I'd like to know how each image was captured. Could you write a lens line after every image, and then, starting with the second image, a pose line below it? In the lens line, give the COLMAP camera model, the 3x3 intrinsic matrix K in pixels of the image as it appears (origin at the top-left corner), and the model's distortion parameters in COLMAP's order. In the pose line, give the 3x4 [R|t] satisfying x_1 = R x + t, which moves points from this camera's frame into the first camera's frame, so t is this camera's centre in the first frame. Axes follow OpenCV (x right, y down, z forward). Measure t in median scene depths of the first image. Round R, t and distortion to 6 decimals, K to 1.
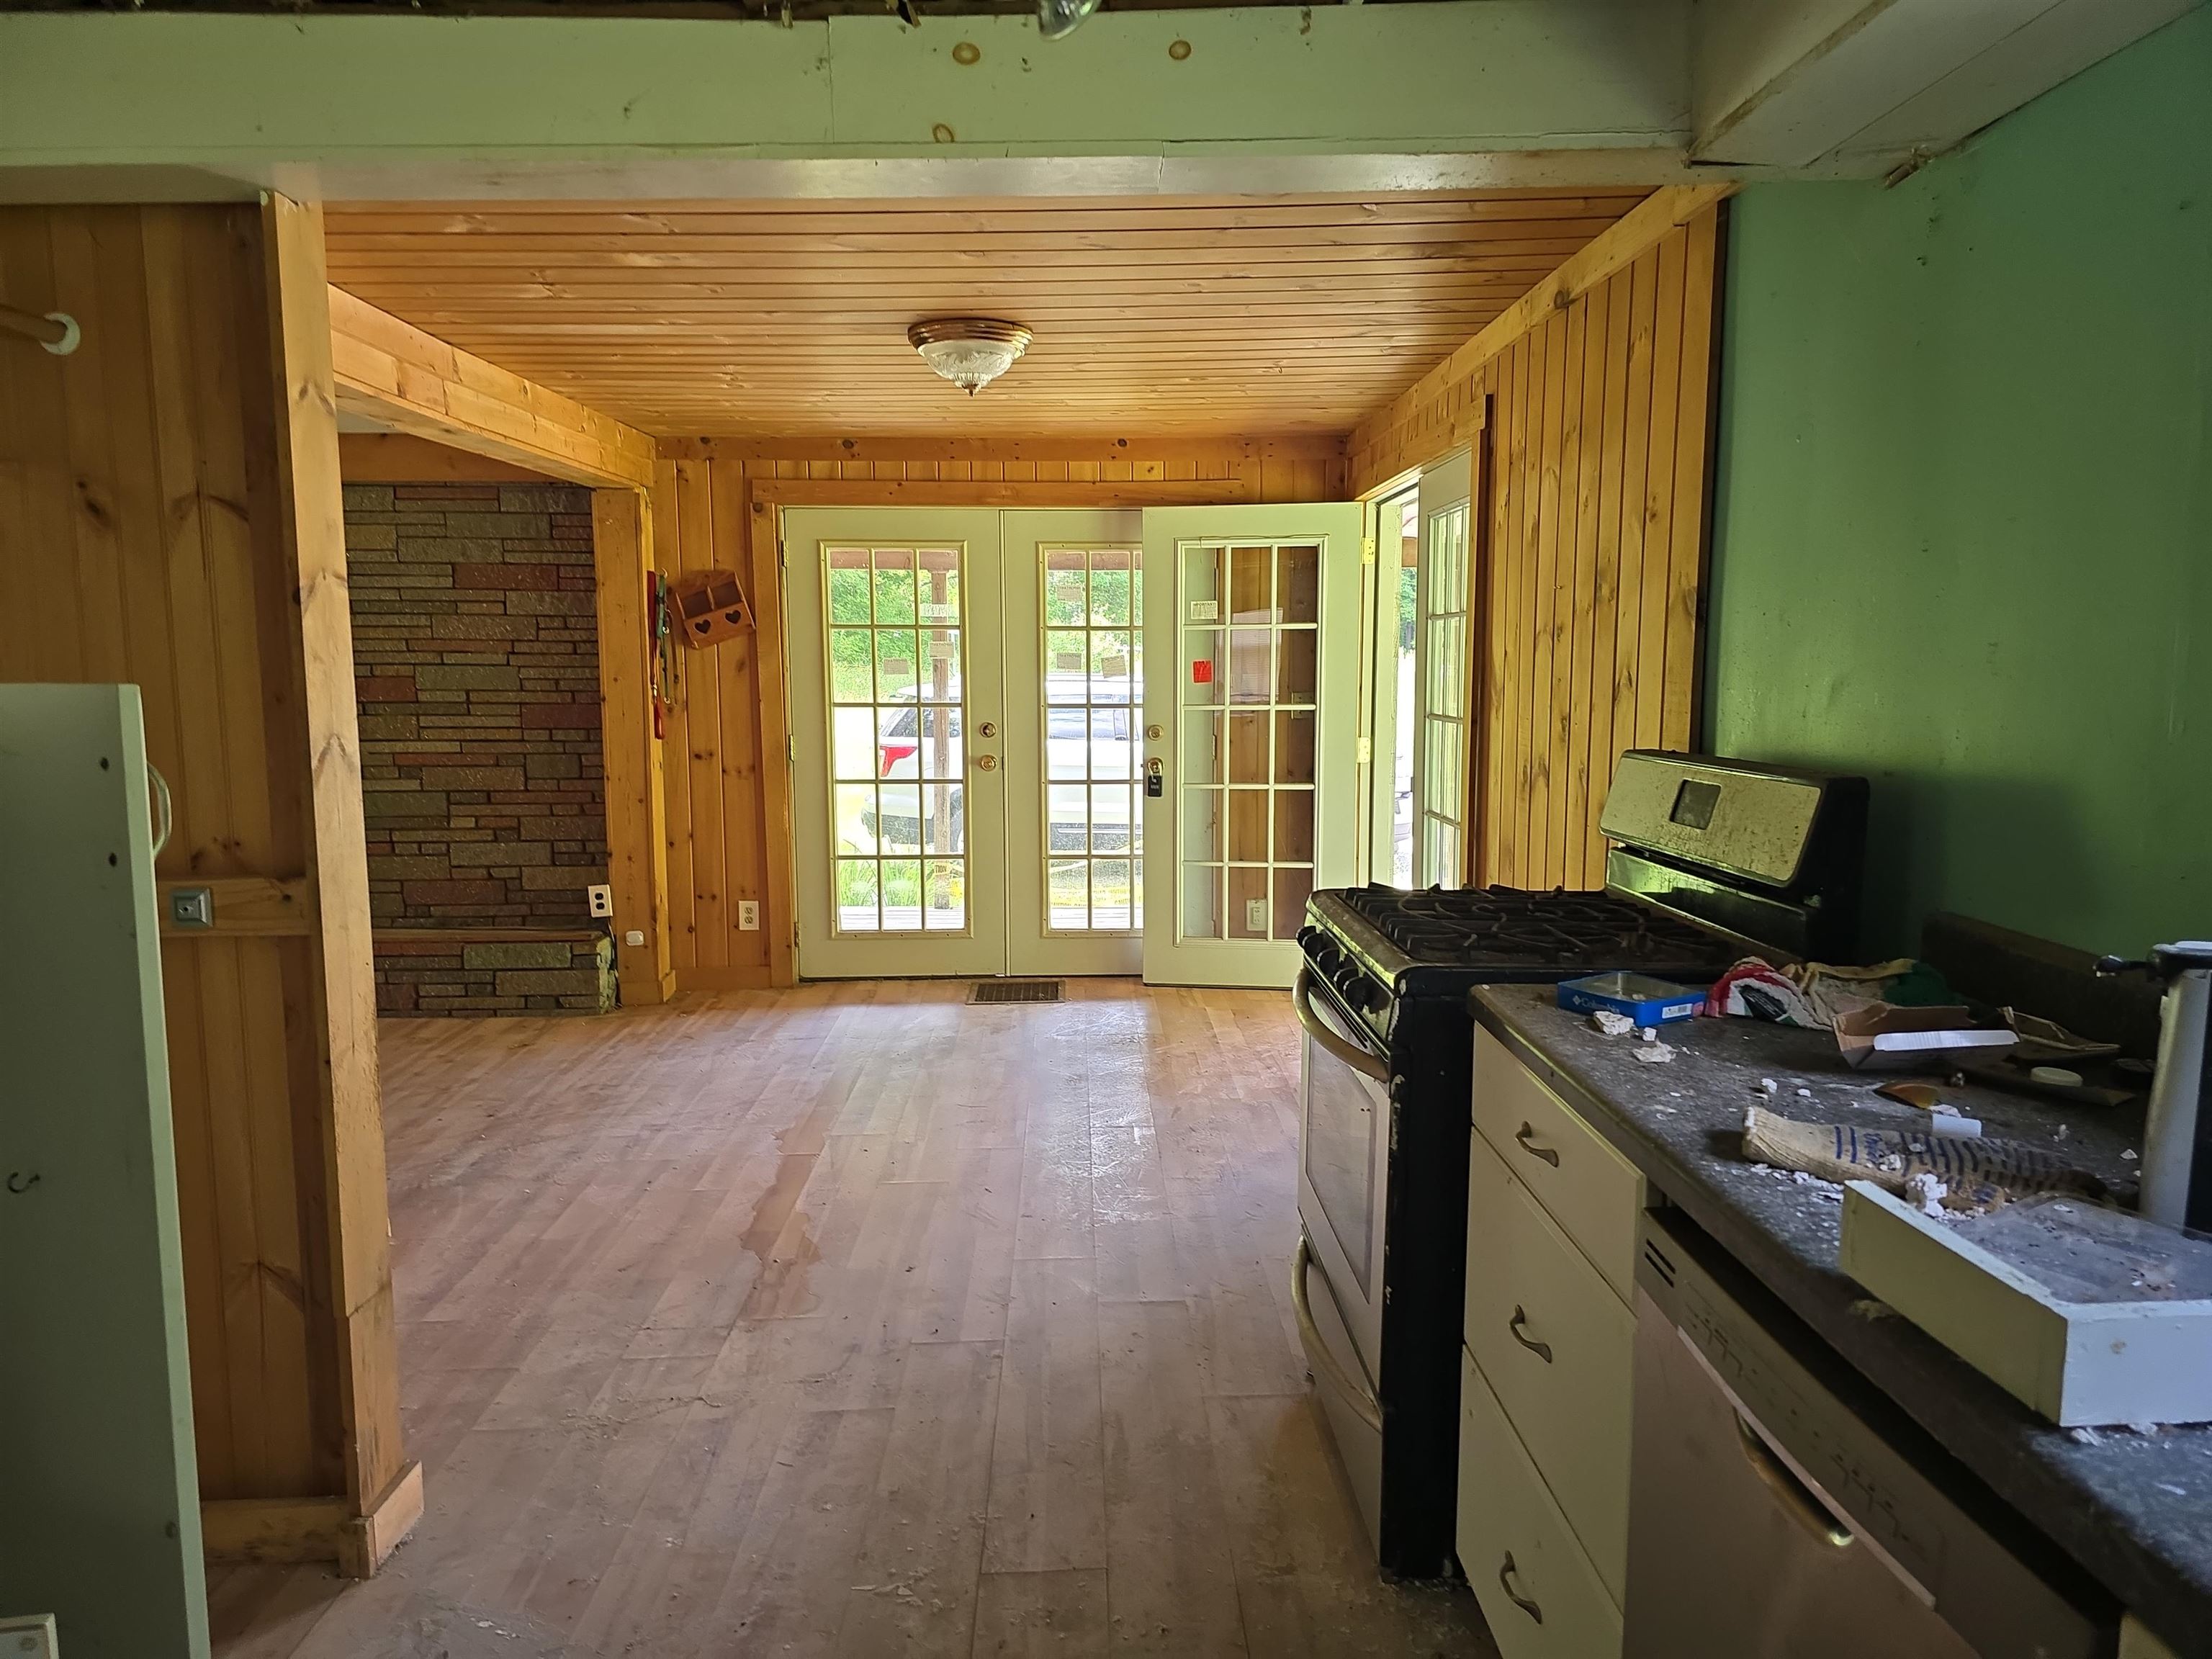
lens RADIAL K [[1478.8, 0, 1128.4], [0, 1478.8, 833.7], [0, 0, 1]] dist [0.065713, -0.056095]
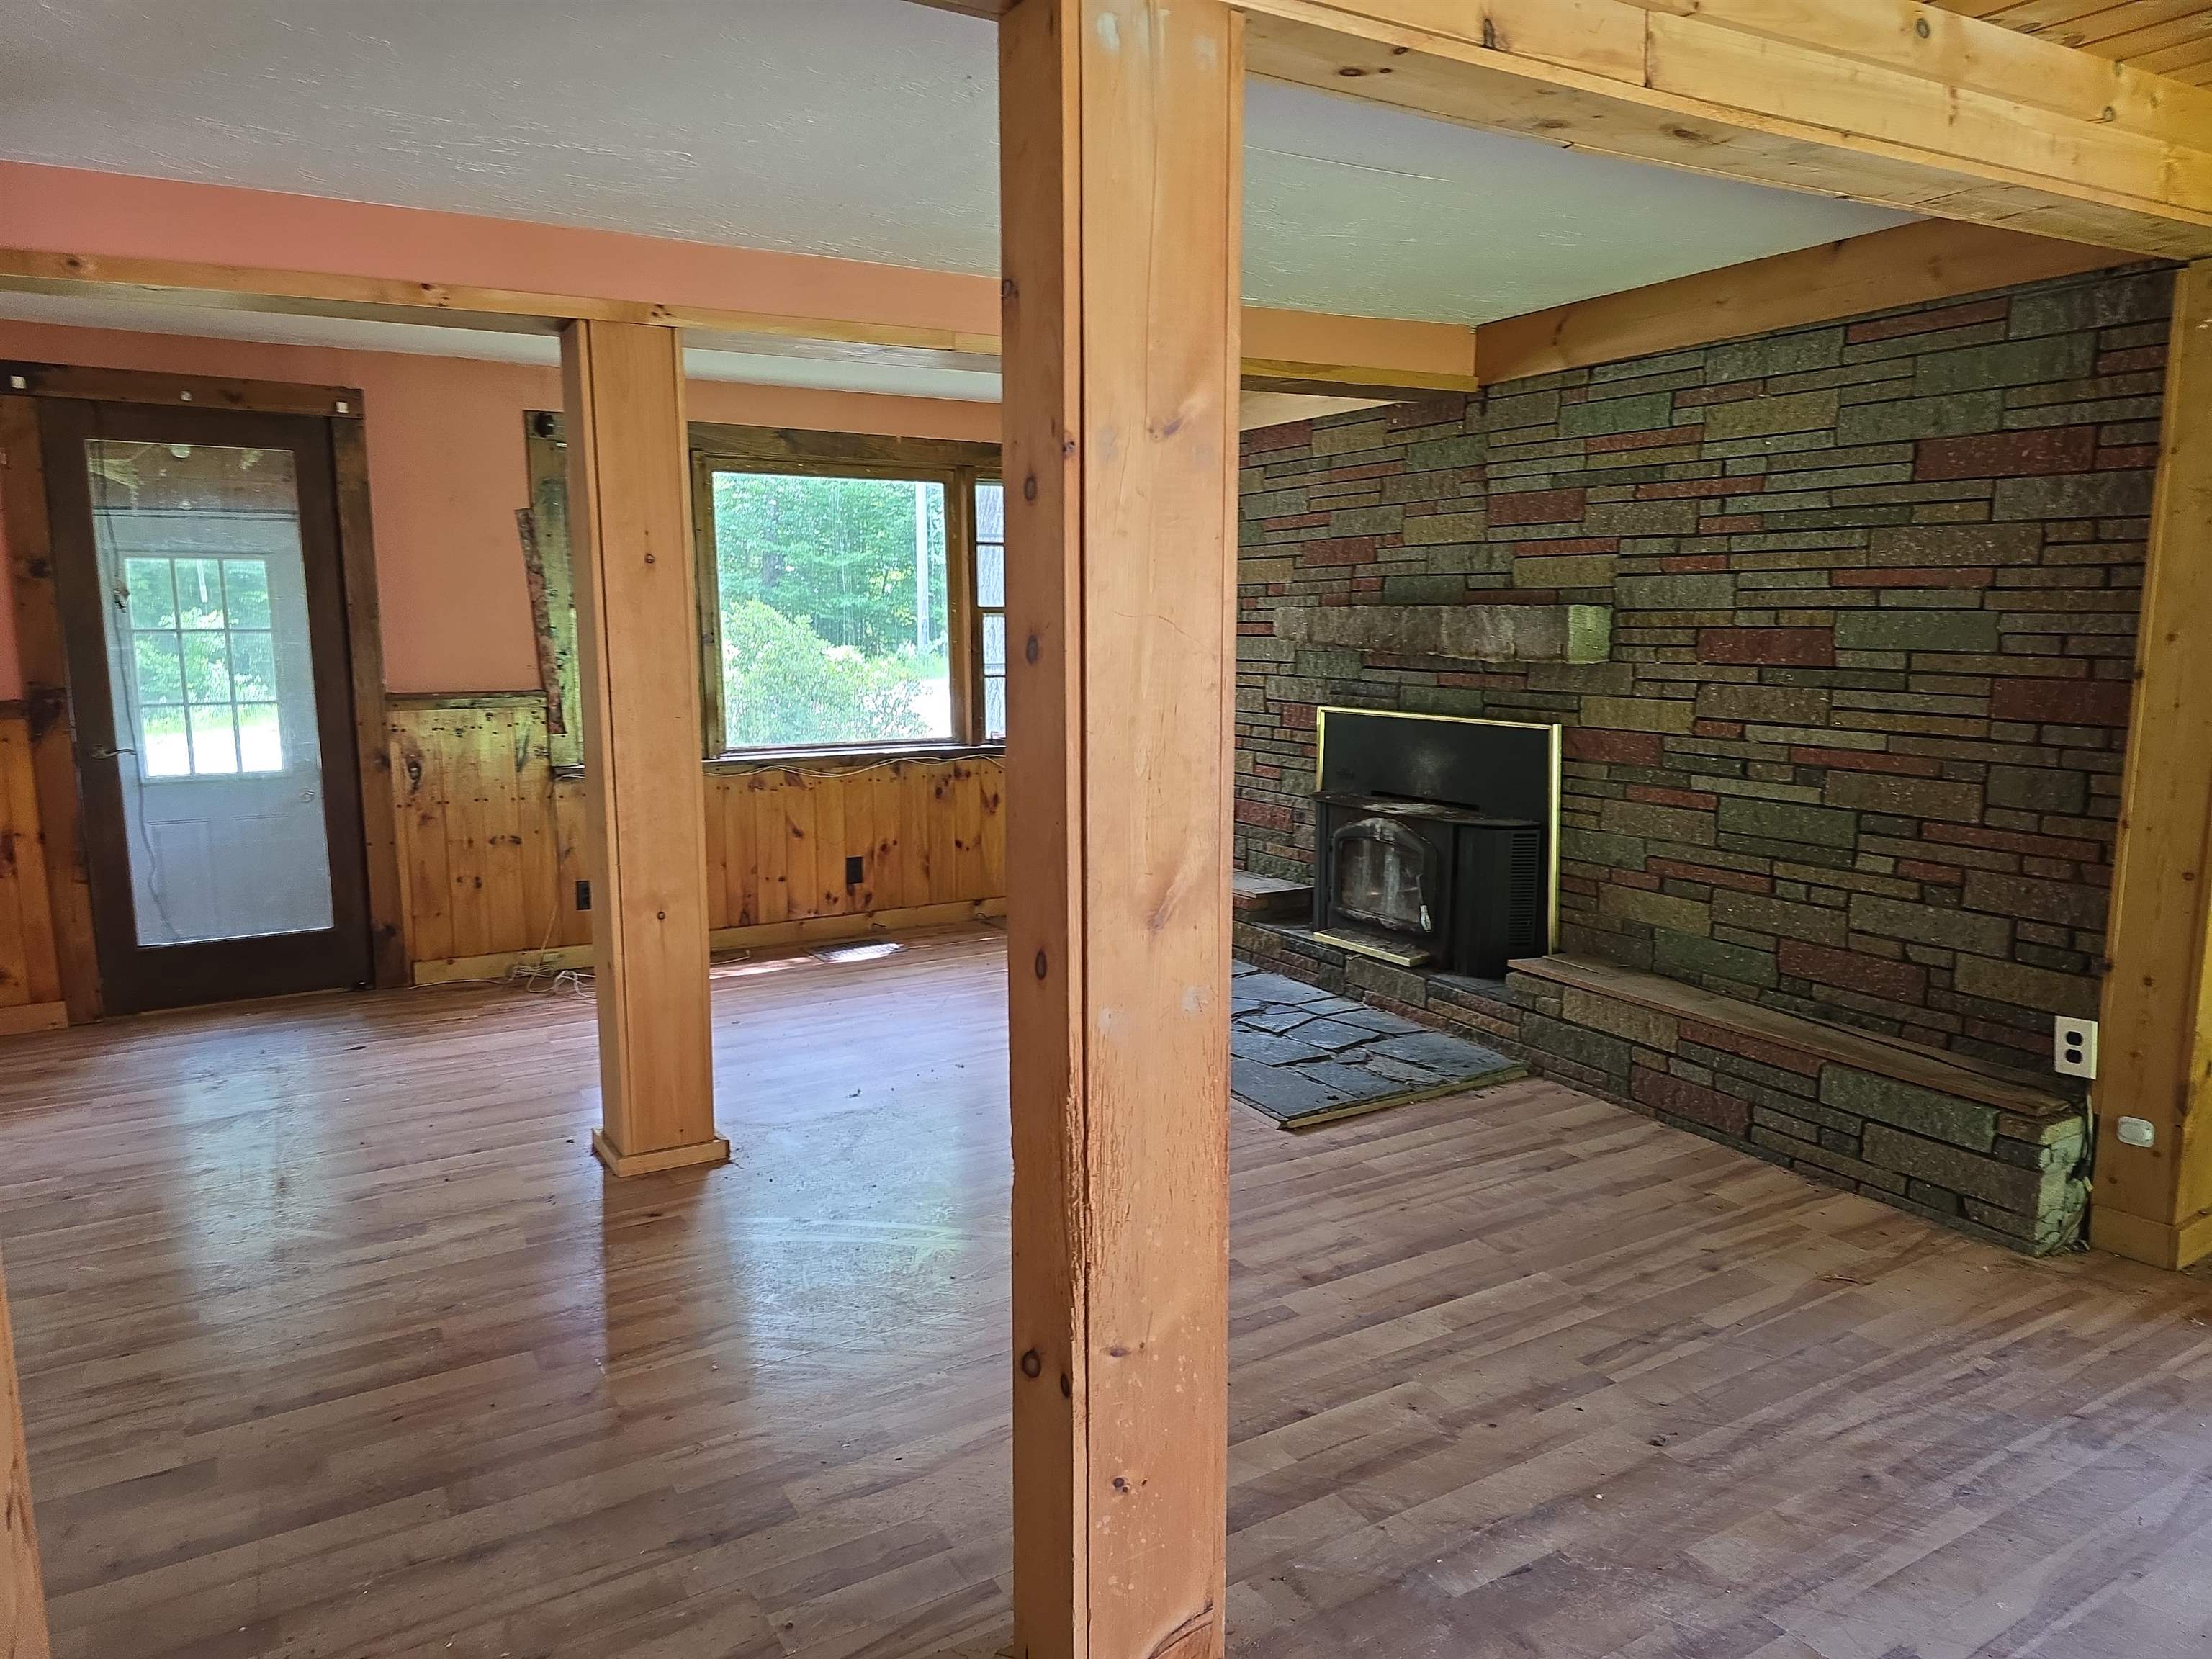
lens RADIAL K [[1478.8, 0, 1128.4], [0, 1478.8, 833.7], [0, 0, 1]] dist [0.065713, -0.056095]
pose [[0.486952, 0.133943, -0.863097, -0.060723], [-0.101142, 0.990171, 0.096600, -0.049473], [0.867553, 0.040255, 0.495713, 0.427543]]
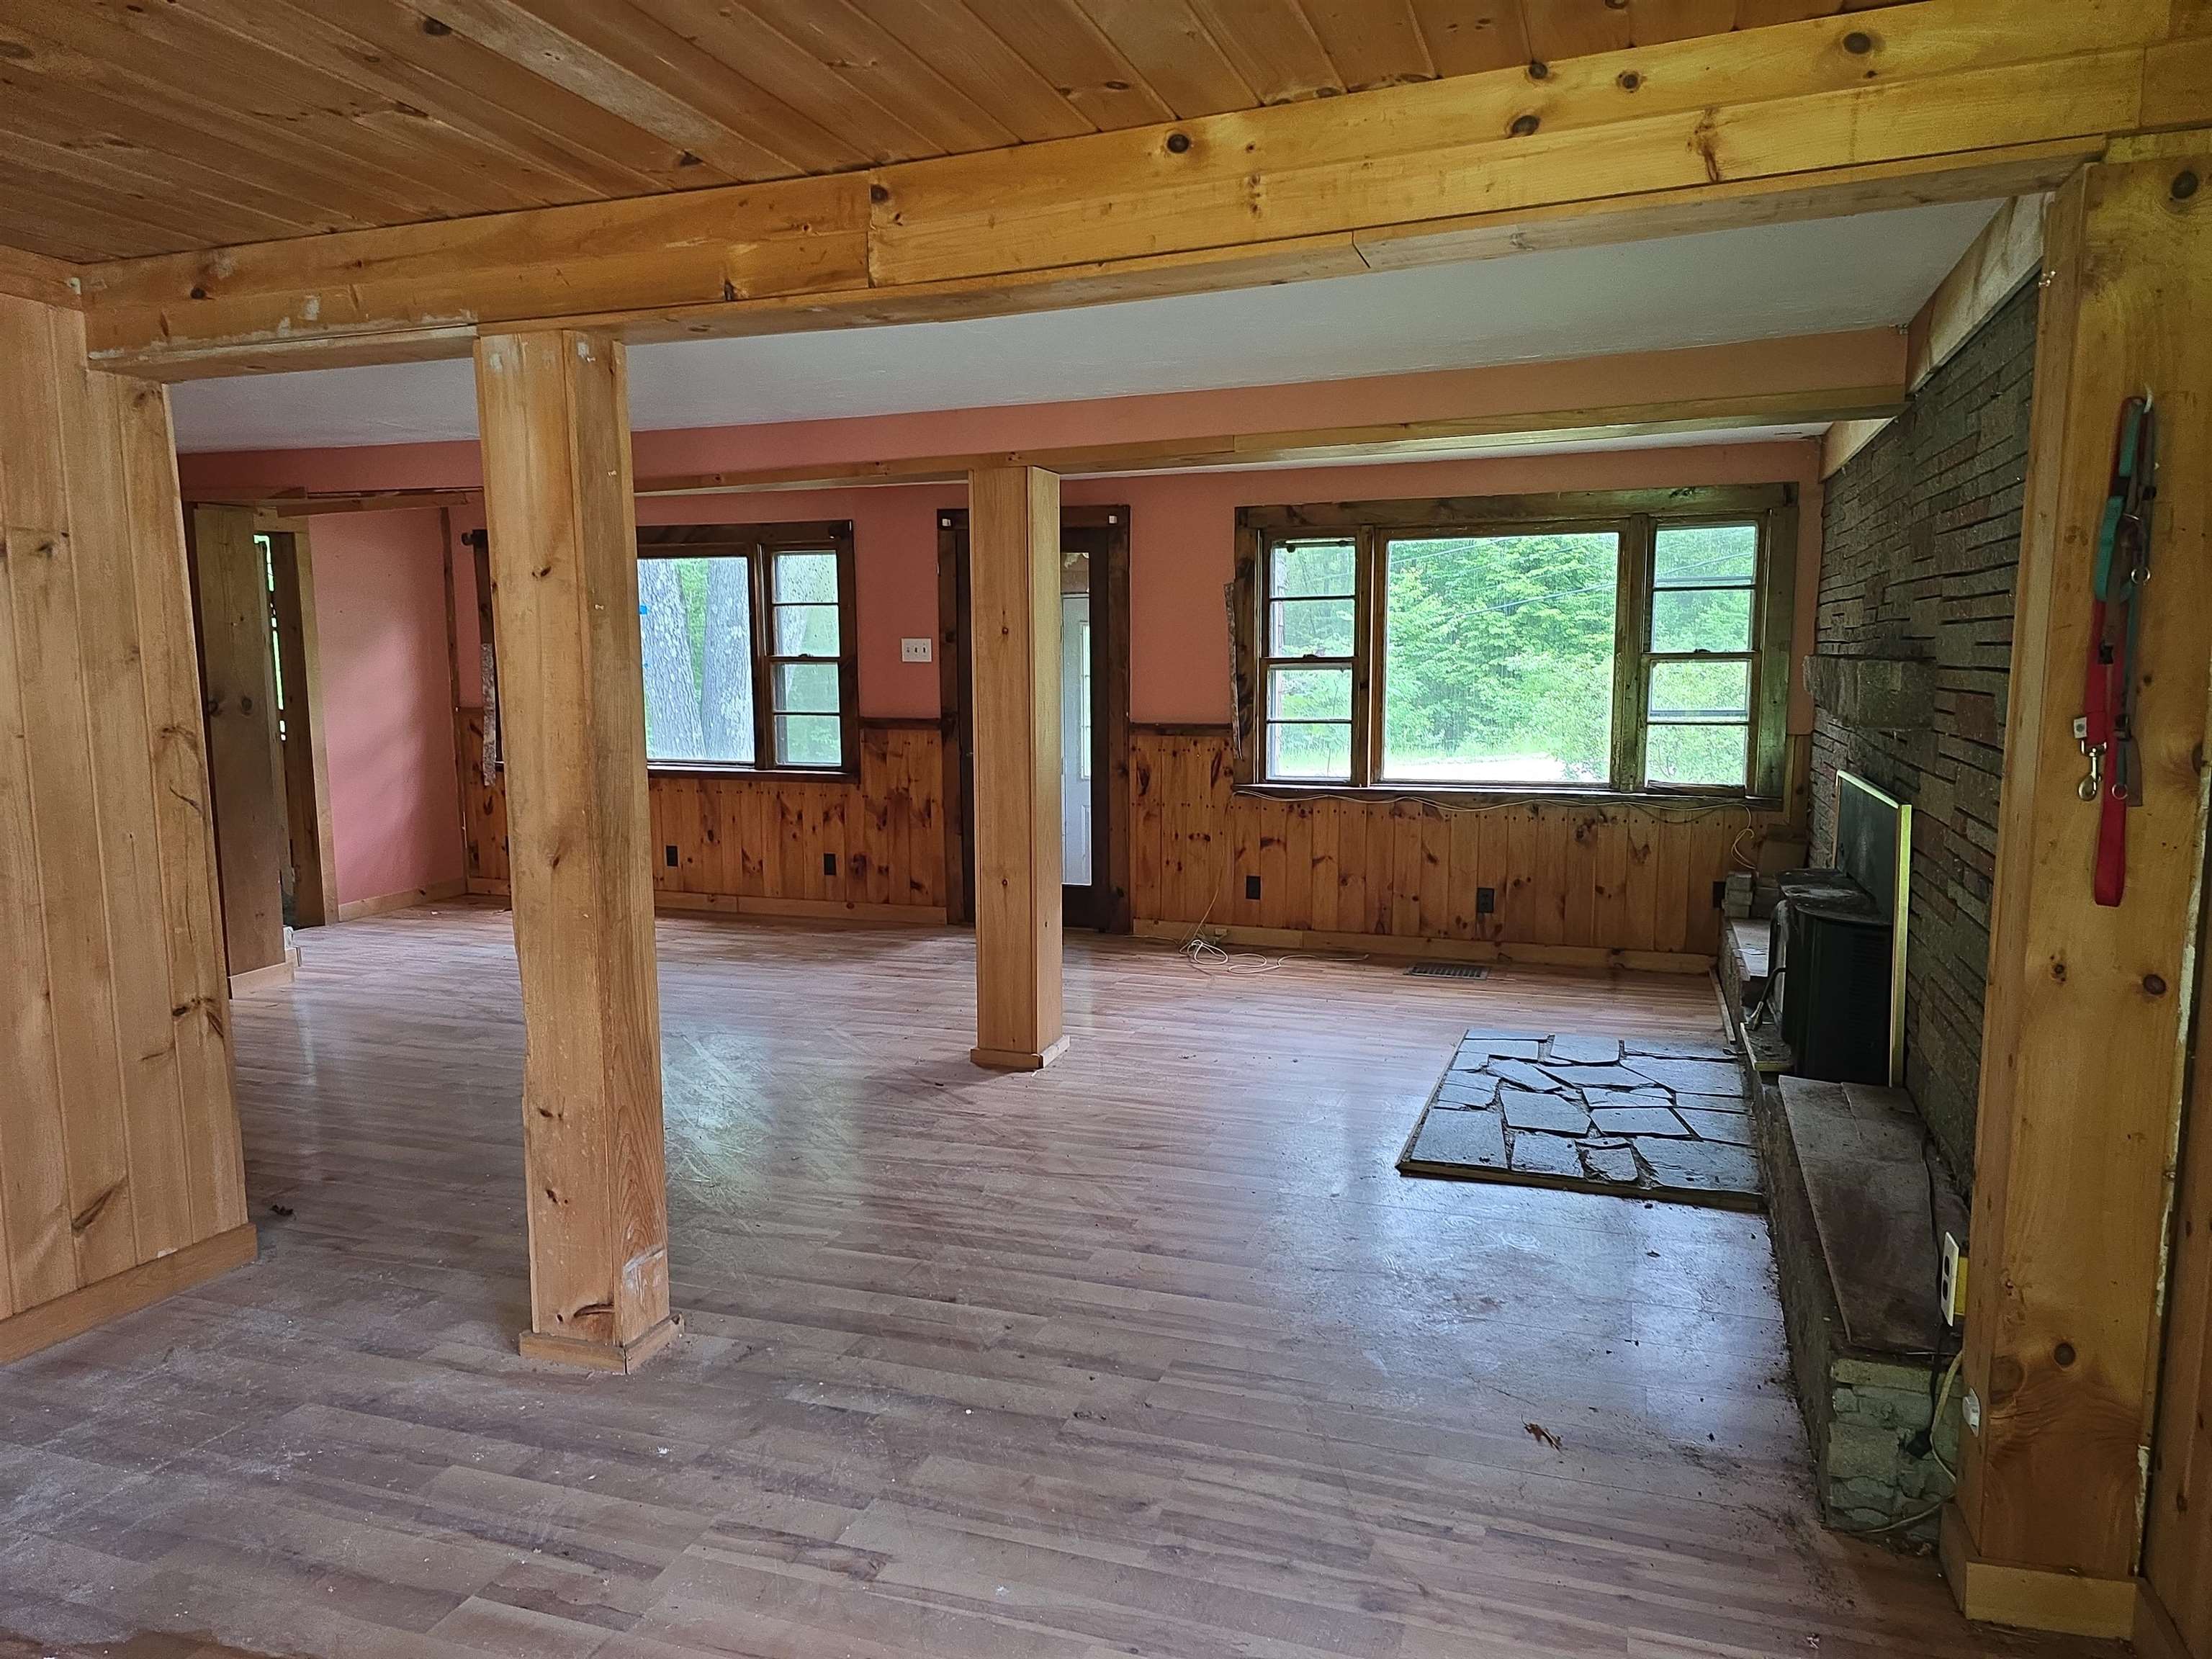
lens RADIAL K [[1478.8, 0, 1128.4], [0, 1478.8, 833.7], [0, 0, 1]] dist [0.065713, -0.056095]
pose [[-0.366194, 0.119854, -0.922788, 0.078225], [-0.100671, 0.980747, 0.167332, -0.115061], [0.925077, 0.154173, -0.347078, 0.922267]]
